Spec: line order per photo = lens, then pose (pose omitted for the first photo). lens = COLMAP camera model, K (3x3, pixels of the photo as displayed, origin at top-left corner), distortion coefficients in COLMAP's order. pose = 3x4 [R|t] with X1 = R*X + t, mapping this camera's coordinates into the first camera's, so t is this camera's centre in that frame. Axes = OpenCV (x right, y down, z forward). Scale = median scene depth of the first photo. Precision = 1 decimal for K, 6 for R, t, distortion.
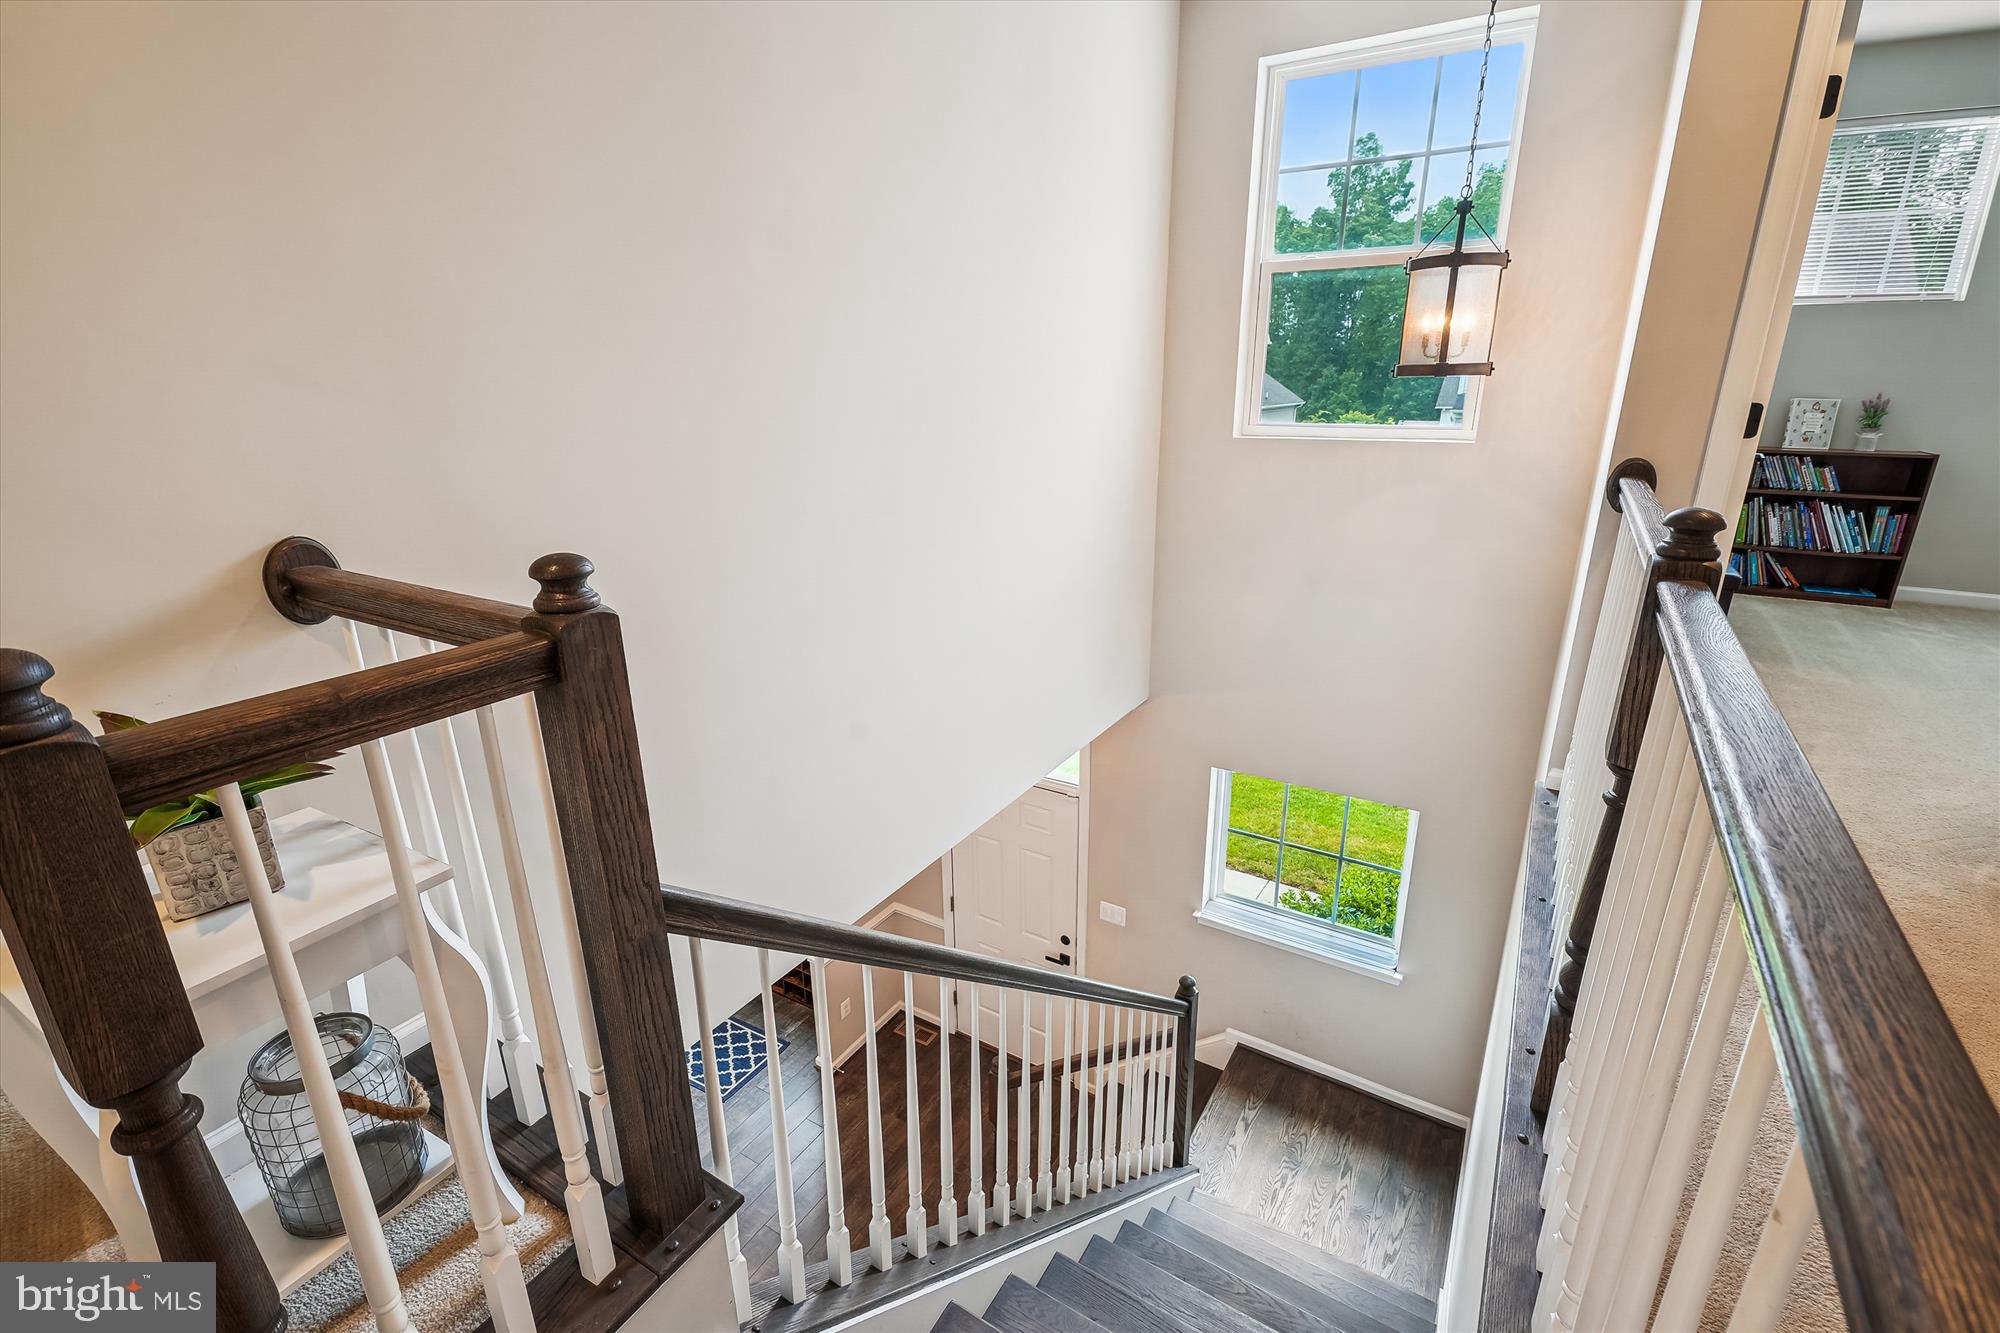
lens RADIAL K [[871.9, 0, 1006.9], [0, 871.9, 680.4], [0, 0, 1]] dist [0.001265, -0.000176]
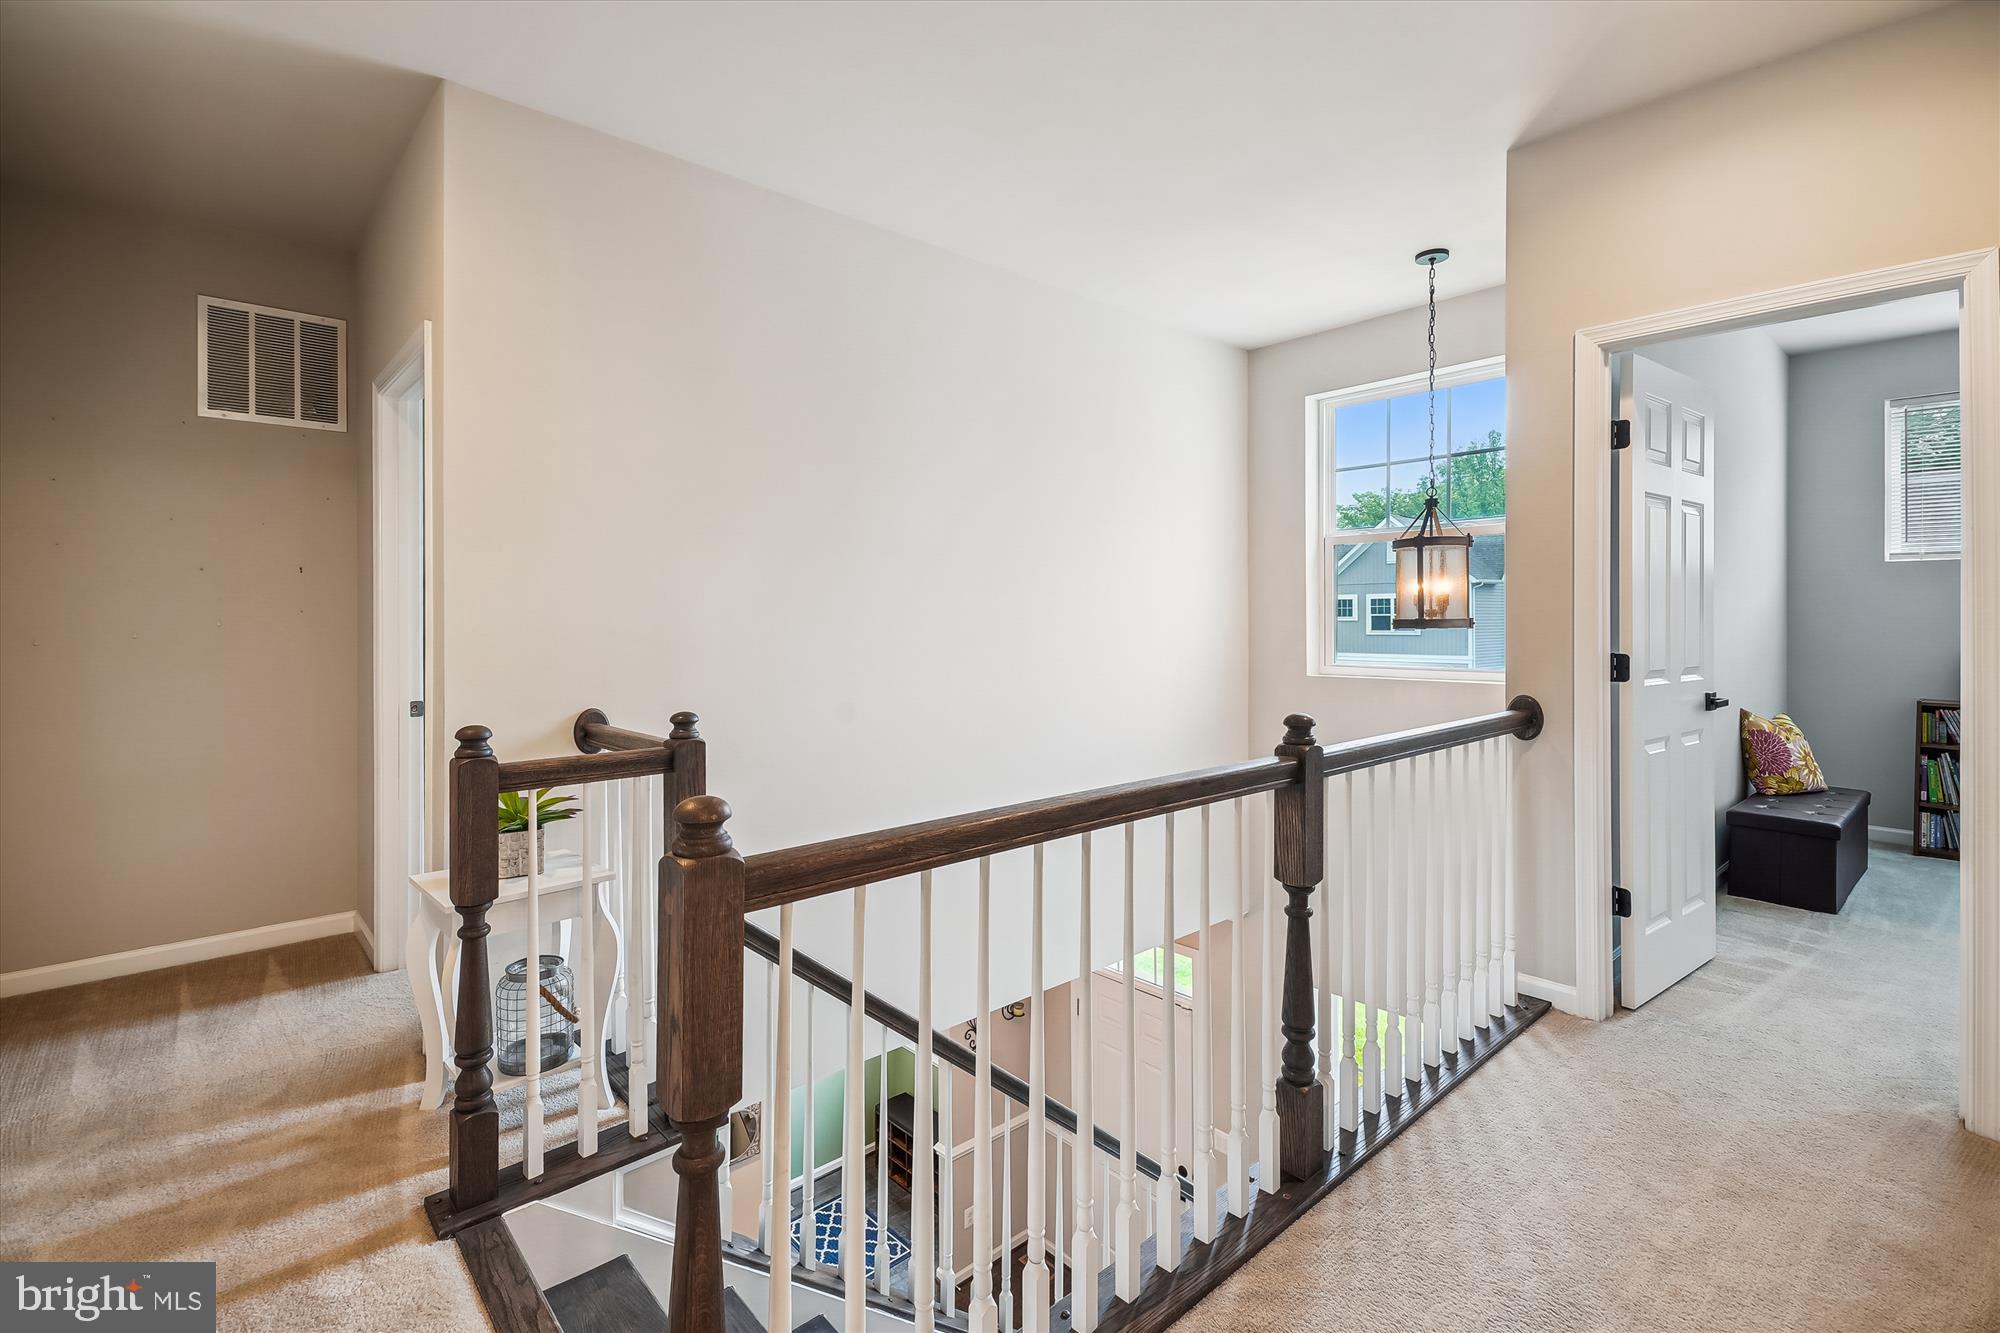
lens RADIAL K [[909.6, 0, 997.7], [0, 909.6, 646.5], [0, 0, 1]] dist [0.000948, -0.001286]
pose [[0.953810, 0.010669, -0.300220, 0.765246], [-0.100751, 0.952850, -0.286227, 0.227555], [0.283010, 0.303253, 0.909913, -0.740268]]
